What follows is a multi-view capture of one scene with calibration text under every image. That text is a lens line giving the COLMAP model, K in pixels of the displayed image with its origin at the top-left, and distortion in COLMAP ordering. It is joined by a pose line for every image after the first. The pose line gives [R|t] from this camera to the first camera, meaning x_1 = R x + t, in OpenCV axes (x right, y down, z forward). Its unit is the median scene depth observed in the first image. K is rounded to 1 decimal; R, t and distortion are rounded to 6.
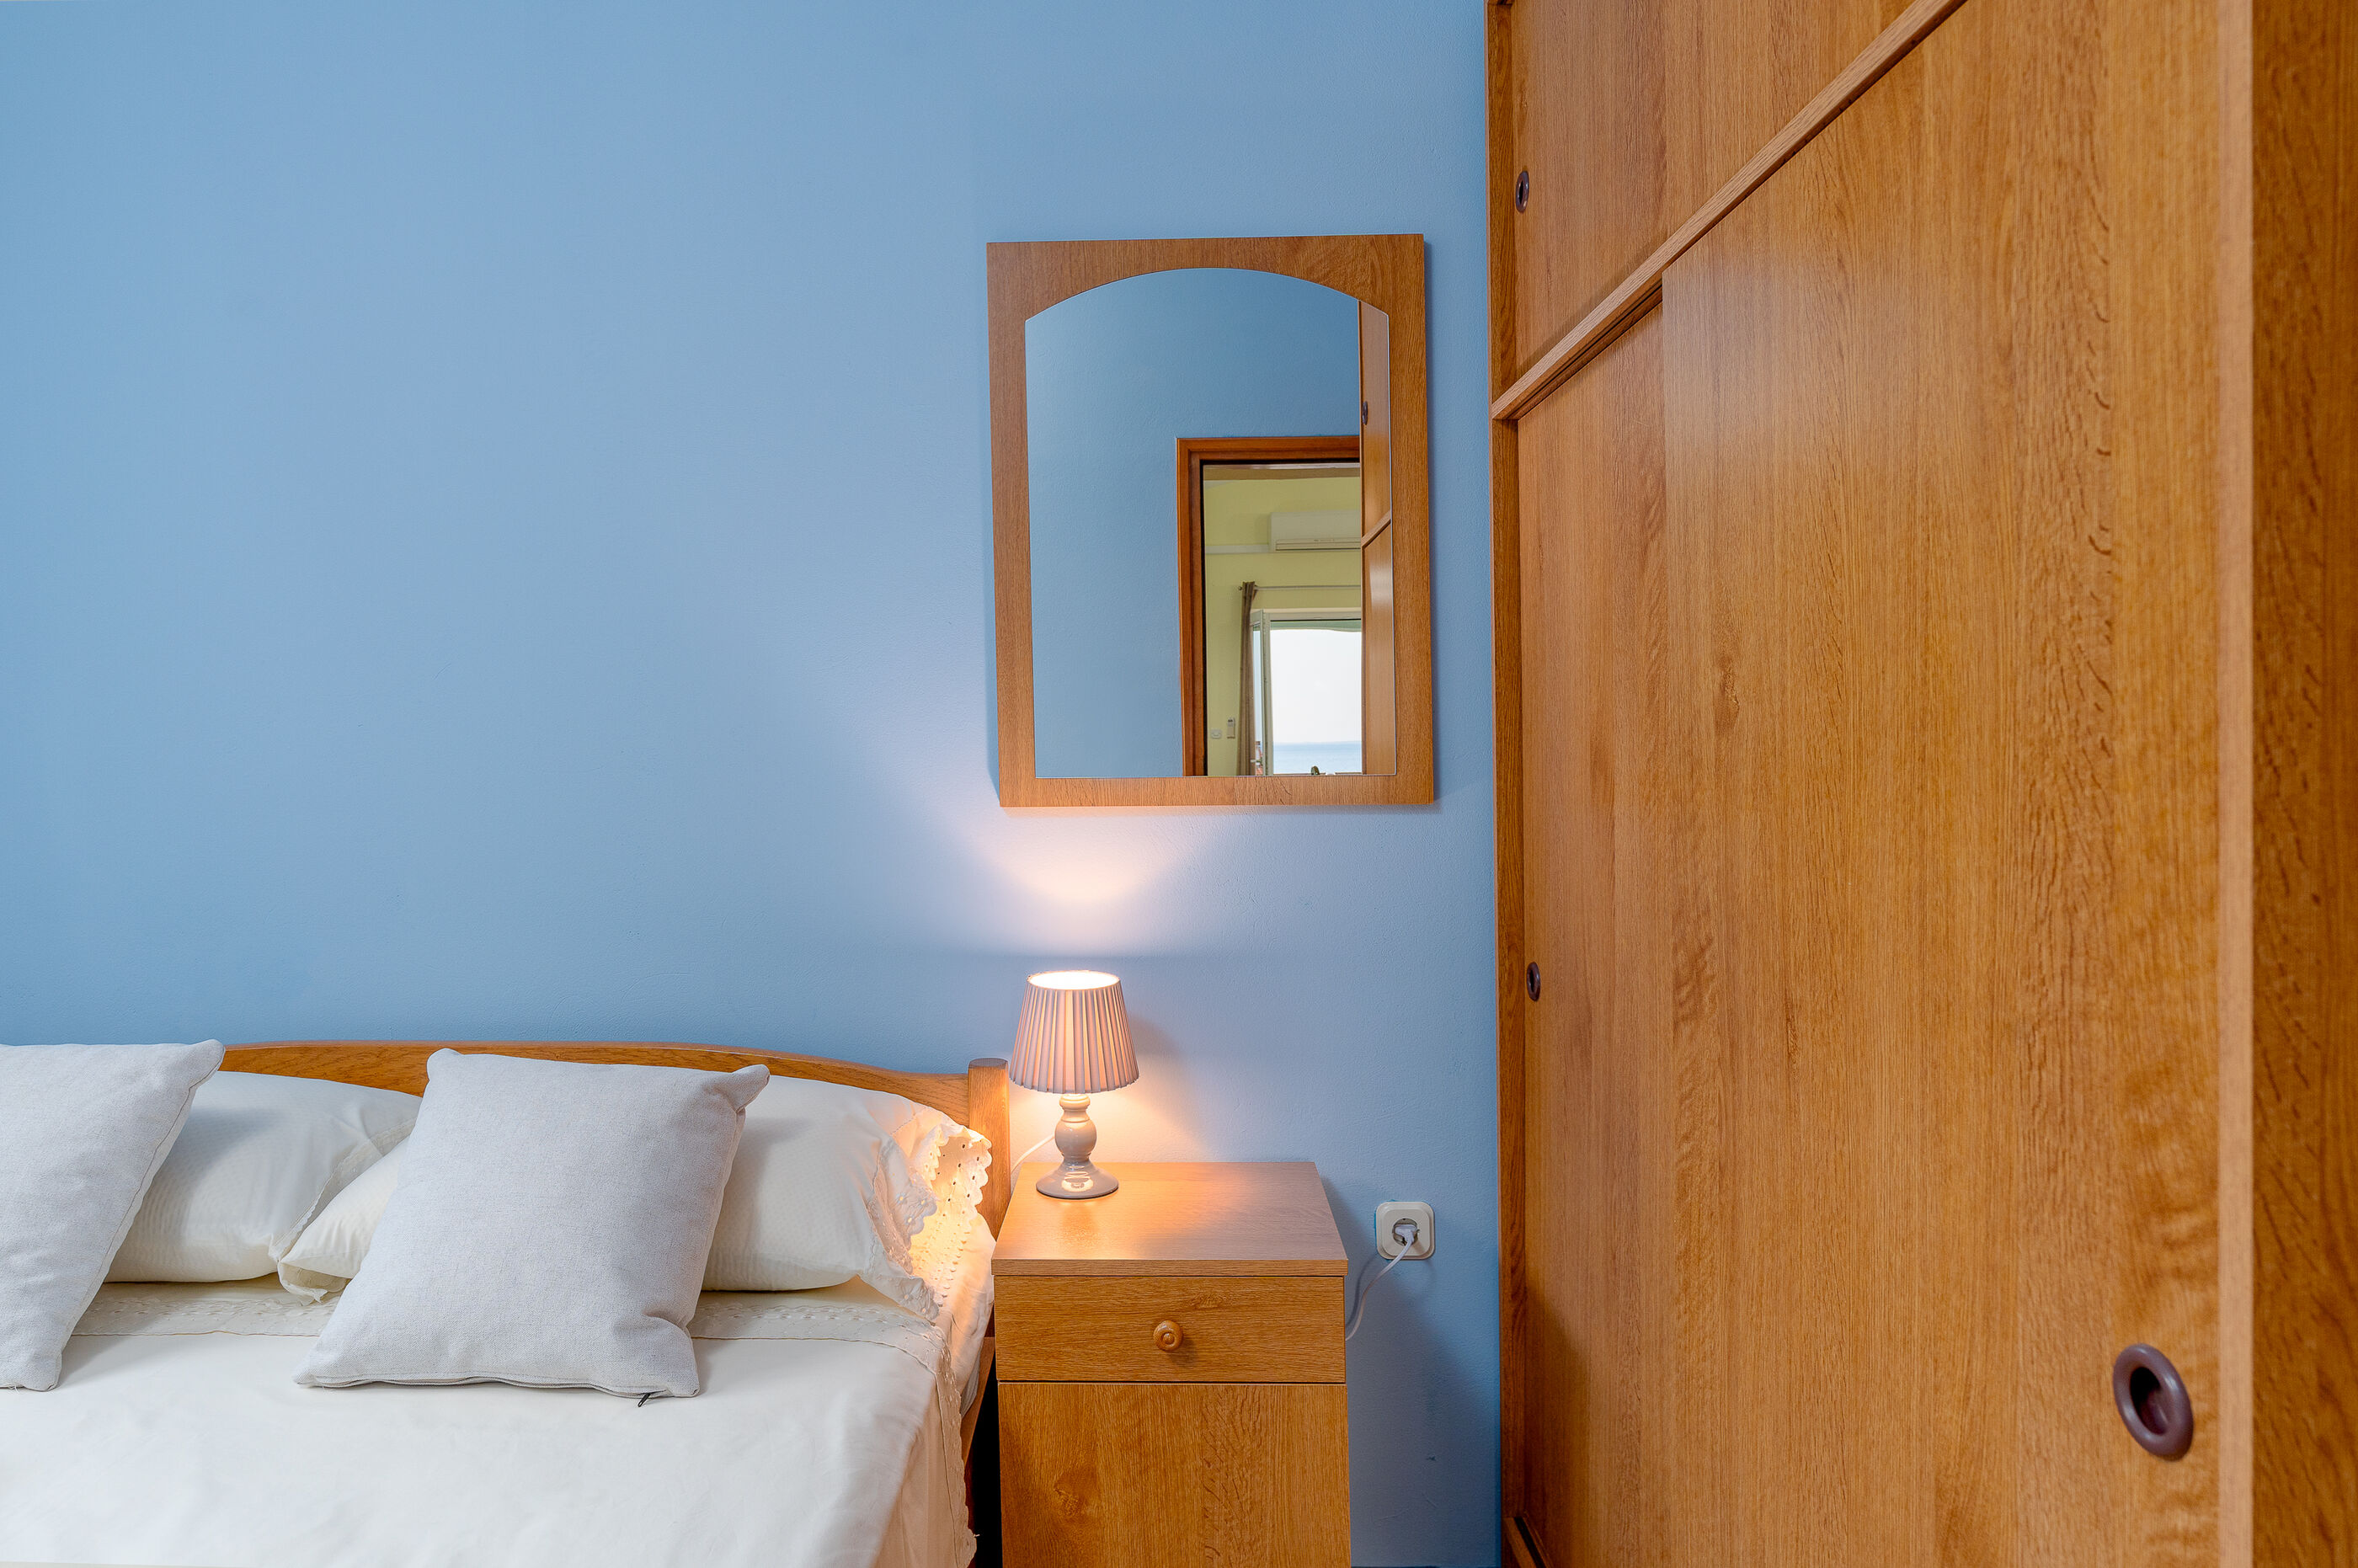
lens RADIAL K [[1423.2, 0, 1126.0], [0, 1423.2, 785.9], [0, 0, 1]] dist [-0.008977, -0.002474]
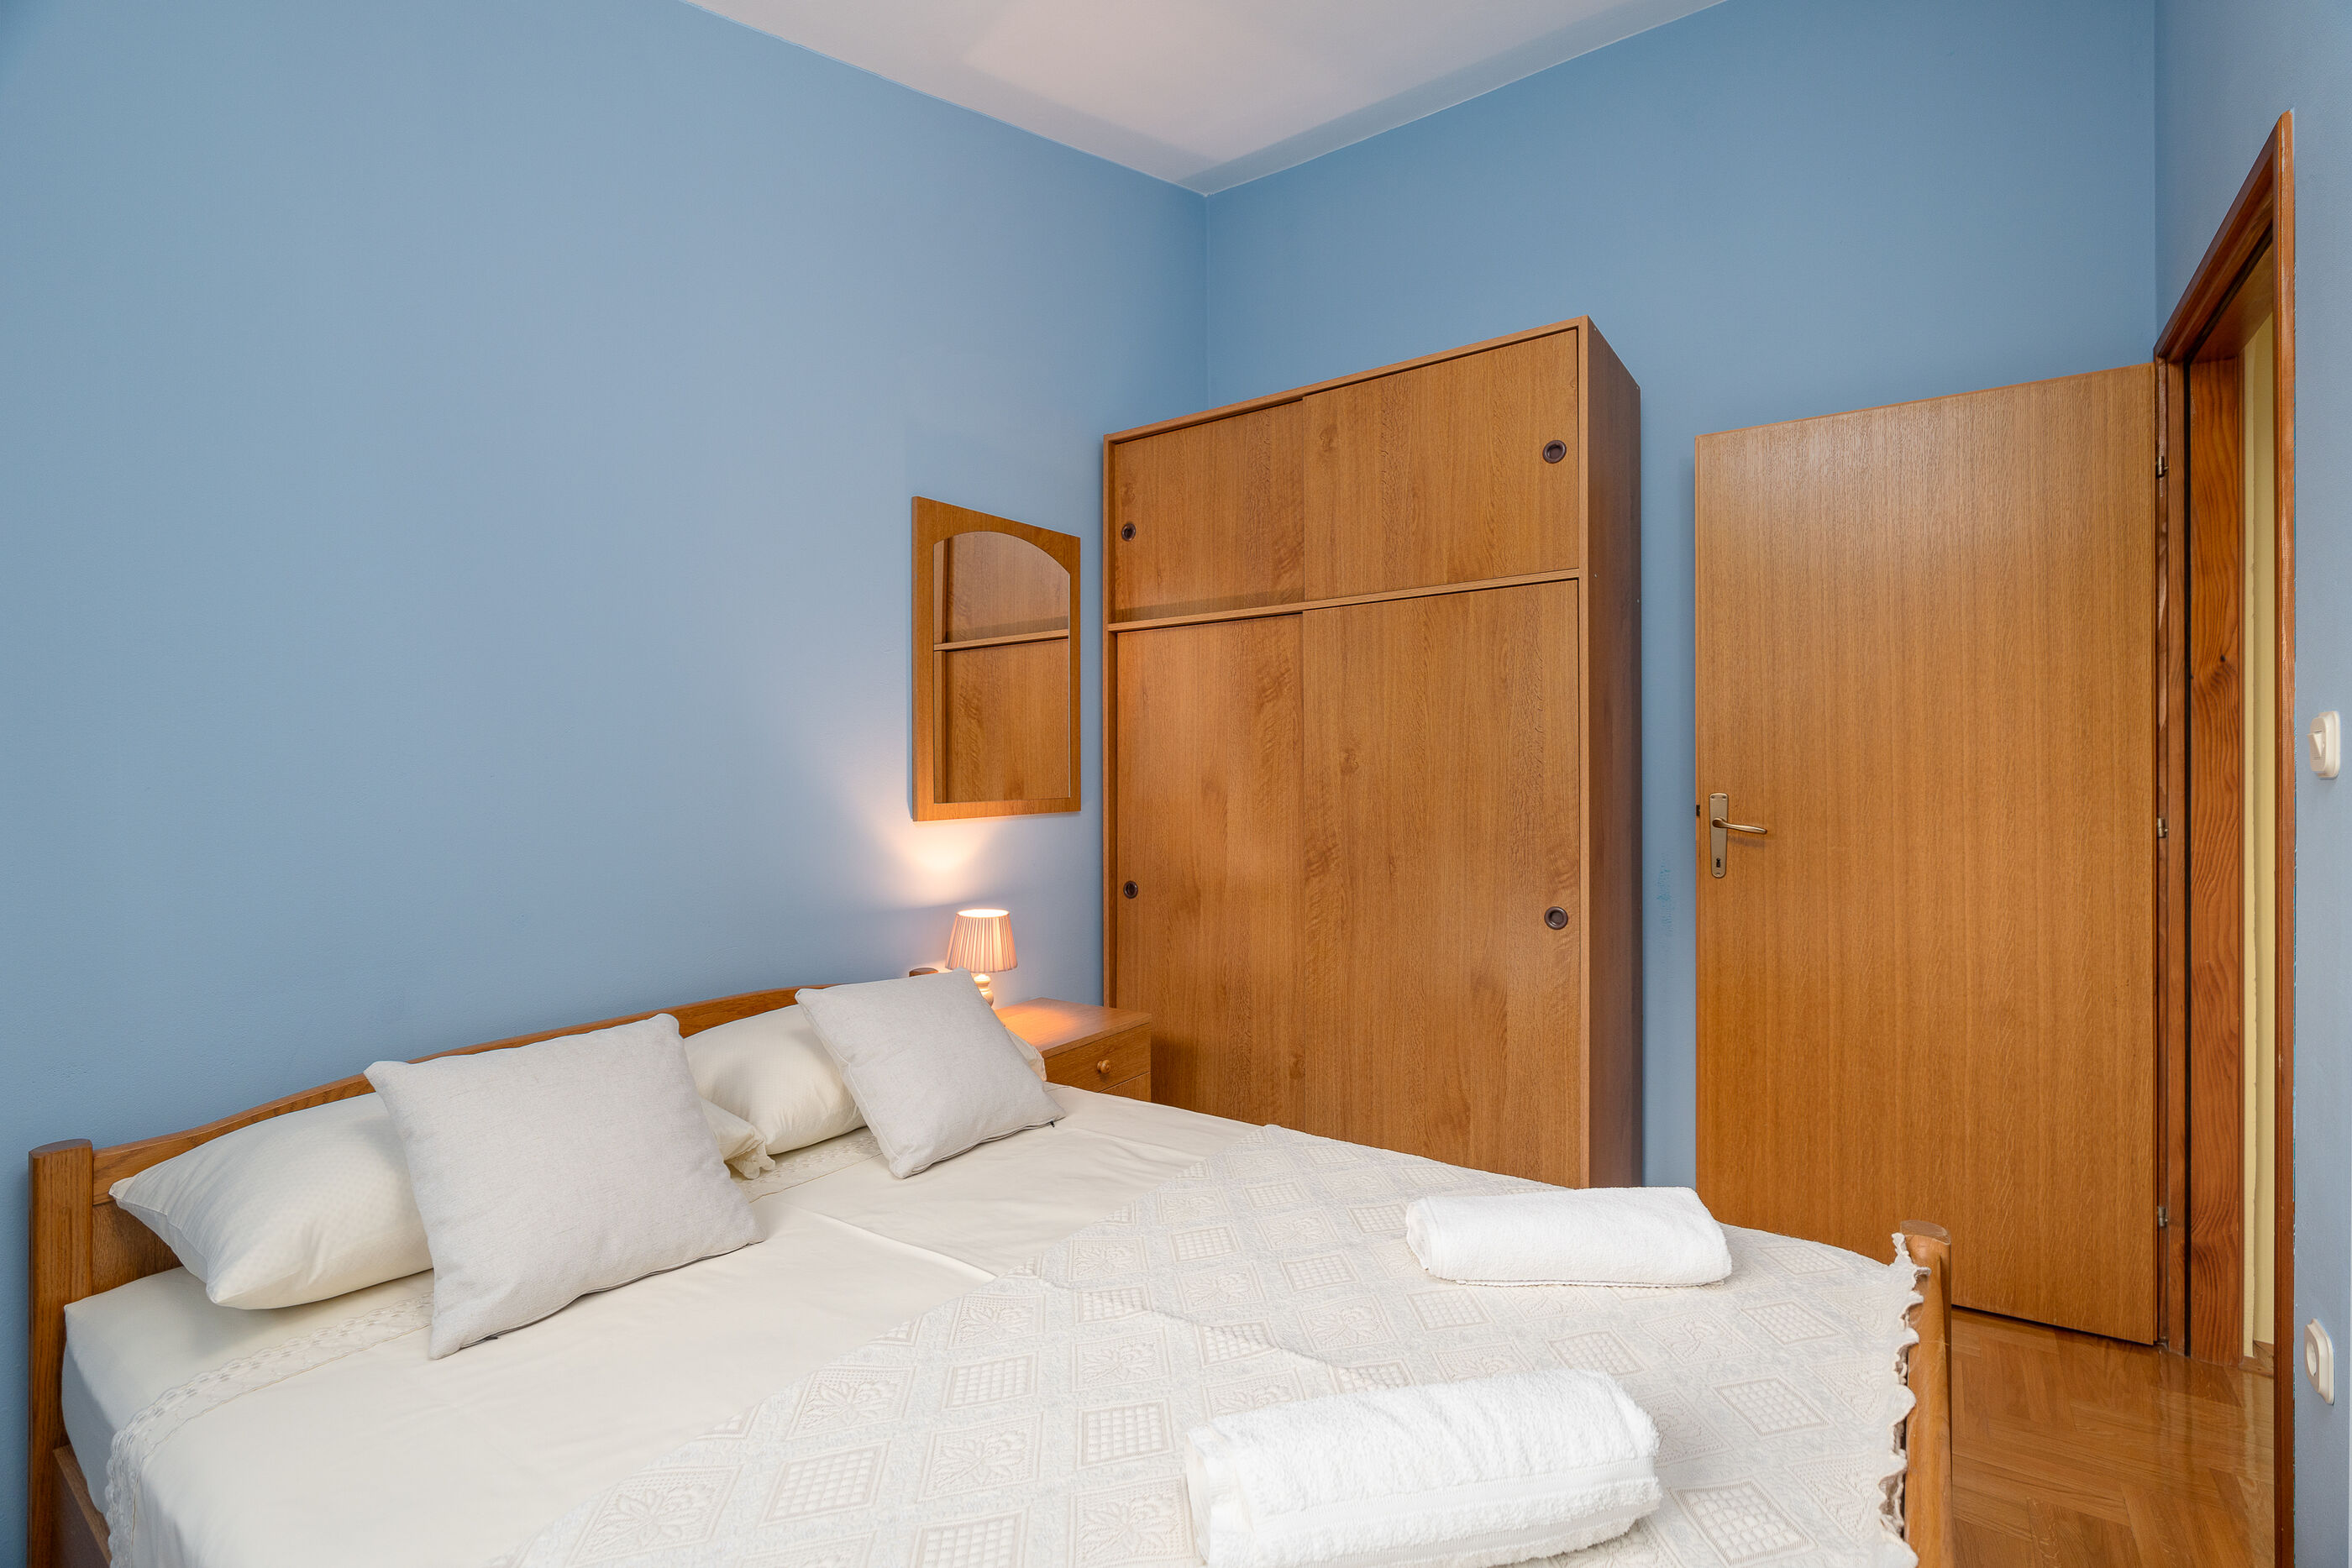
lens RADIAL K [[1034.6, 0, 1176.0], [0, 1034.6, 784.0], [0, 0, 1]] dist [0.002130, 0.000187]
pose [[0.561427, -0.008577, 0.827482, -1.374782], [0.037950, 0.999161, -0.015392, 0.003164], [-0.826656, 0.040044, 0.561281, 0.062174]]
